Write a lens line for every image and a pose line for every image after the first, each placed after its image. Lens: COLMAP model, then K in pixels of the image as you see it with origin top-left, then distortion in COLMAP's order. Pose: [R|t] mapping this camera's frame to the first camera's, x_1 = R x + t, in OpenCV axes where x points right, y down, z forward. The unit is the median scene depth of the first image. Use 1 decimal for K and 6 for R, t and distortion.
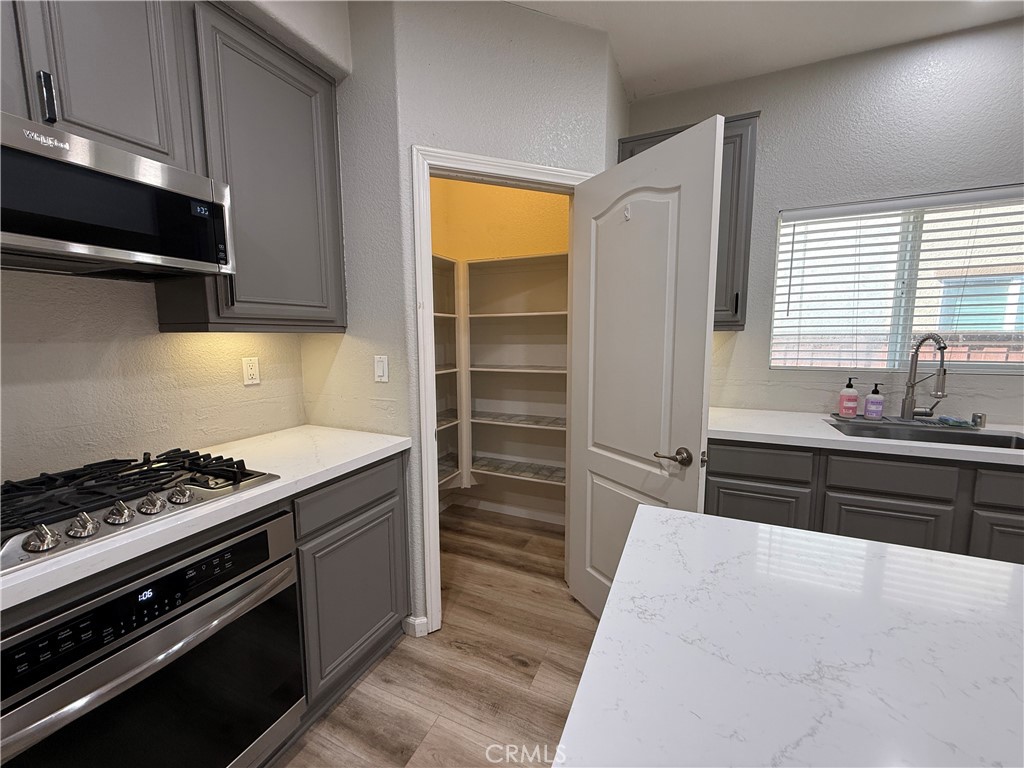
lens RADIAL K [[410.2, 0, 510.4], [0, 410.2, 381.5], [0, 0, 1]] dist [0.001275, -0.000775]
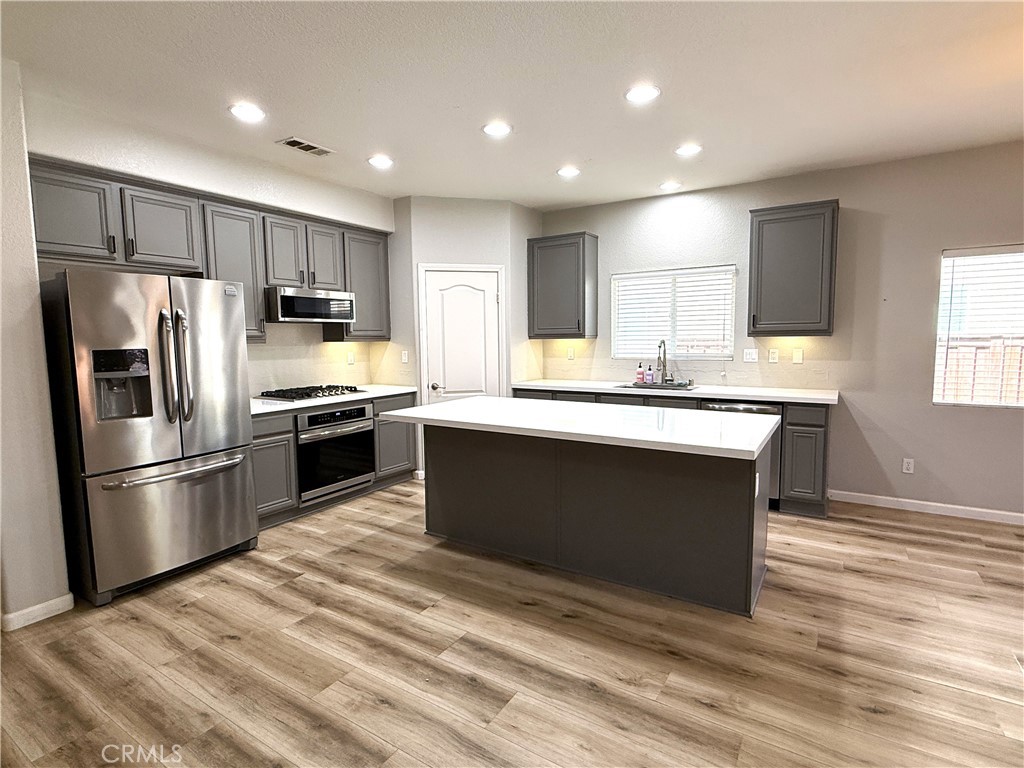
lens RADIAL K [[522.0, 0, 513.1], [0, 522.0, 383.8], [0, 0, 1]] dist [-0.003095, 0.001805]
pose [[0.989930, 0.004879, -0.141477, 0.731630], [-0.008091, 0.999722, -0.022134, 0.186937], [0.141330, 0.023055, 0.989694, -1.885342]]
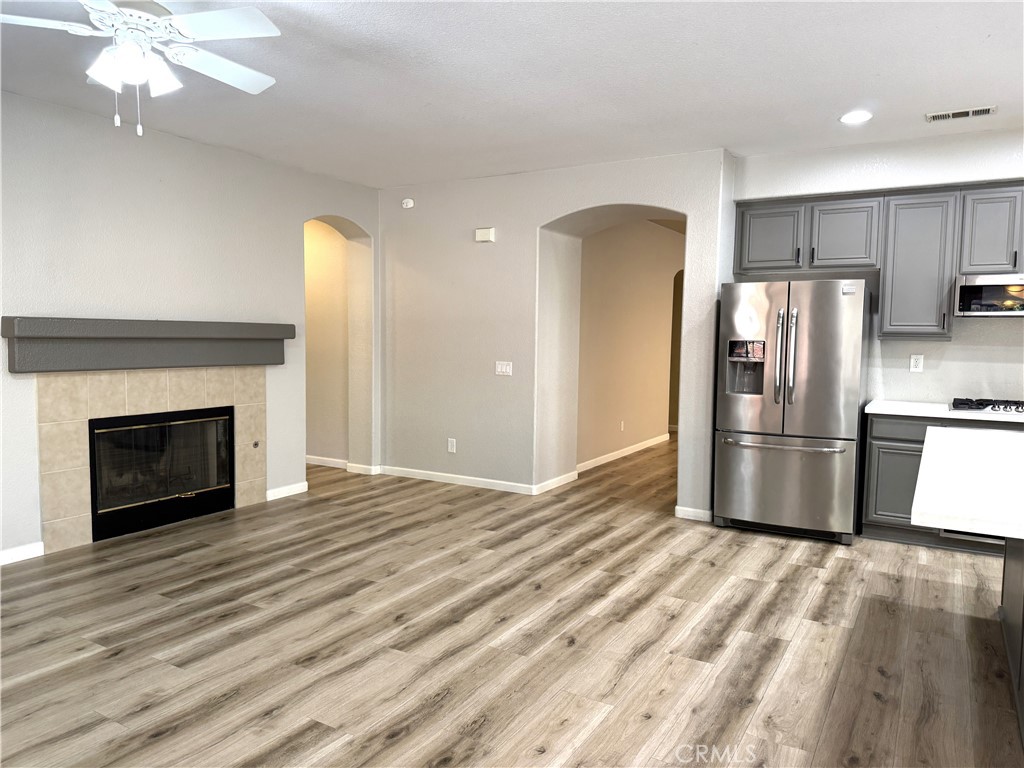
lens RADIAL K [[723.5, 0, 506.9], [0, 723.5, 386.3], [0, 0, 1]] dist [0.026014, -0.037378]
pose [[-0.117845, 0.075295, -0.990173, 2.391865], [-0.127430, 0.987731, 0.090275, 0.094886], [0.984822, 0.136816, -0.106805, -1.069066]]
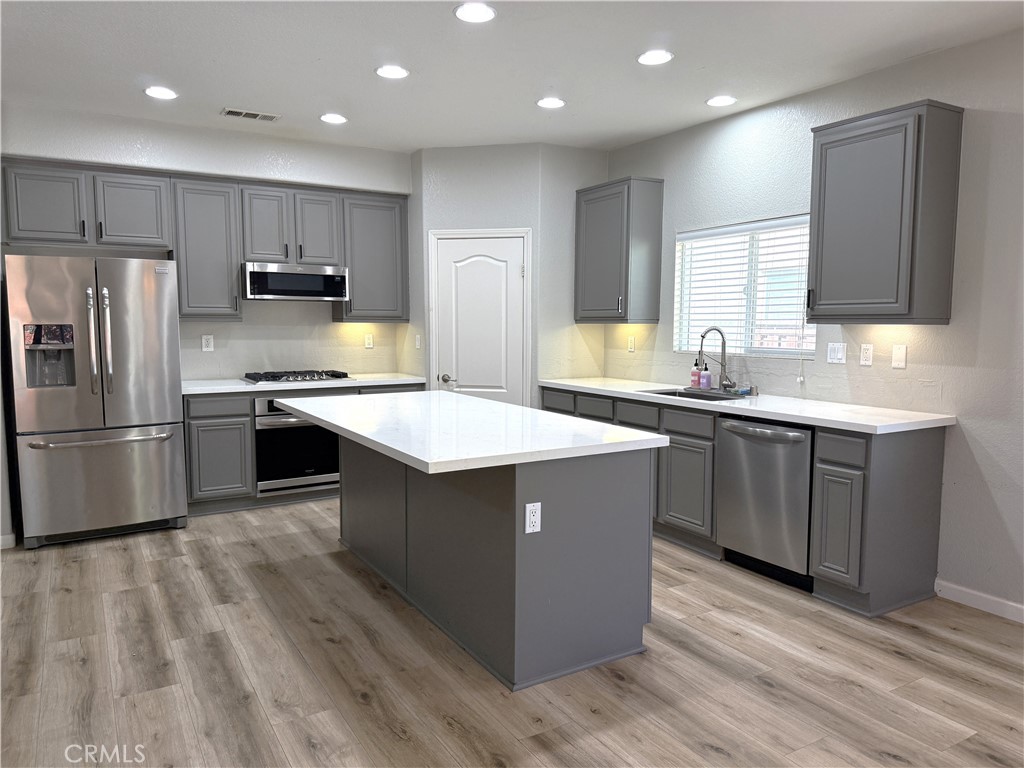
lens RADIAL K [[723.5, 0, 514.2], [0, 723.5, 389.9], [0, 0, 1]] dist [0.026014, -0.037378]
pose [[0.822690, 0.060336, -0.565280, 2.096721], [-0.070352, 0.997514, 0.004084, 0.155953], [0.564121, 0.036409, 0.824889, -1.615152]]
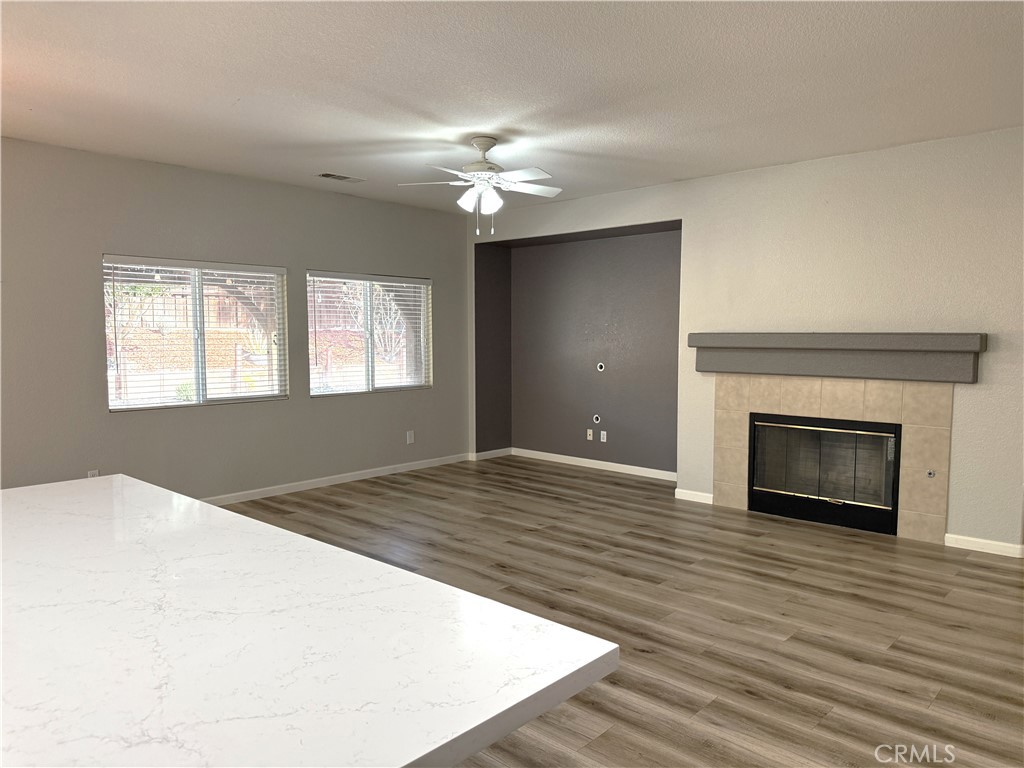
lens RADIAL K [[723.5, 0, 501.3], [0, 723.5, 387.3], [0, 0, 1]] dist [0.026014, -0.037378]
pose [[-0.938555, -0.019342, 0.344587, -0.202501], [0.046325, 0.982333, 0.181315, -0.133913], [-0.342006, 0.186137, -0.921078, 0.675973]]
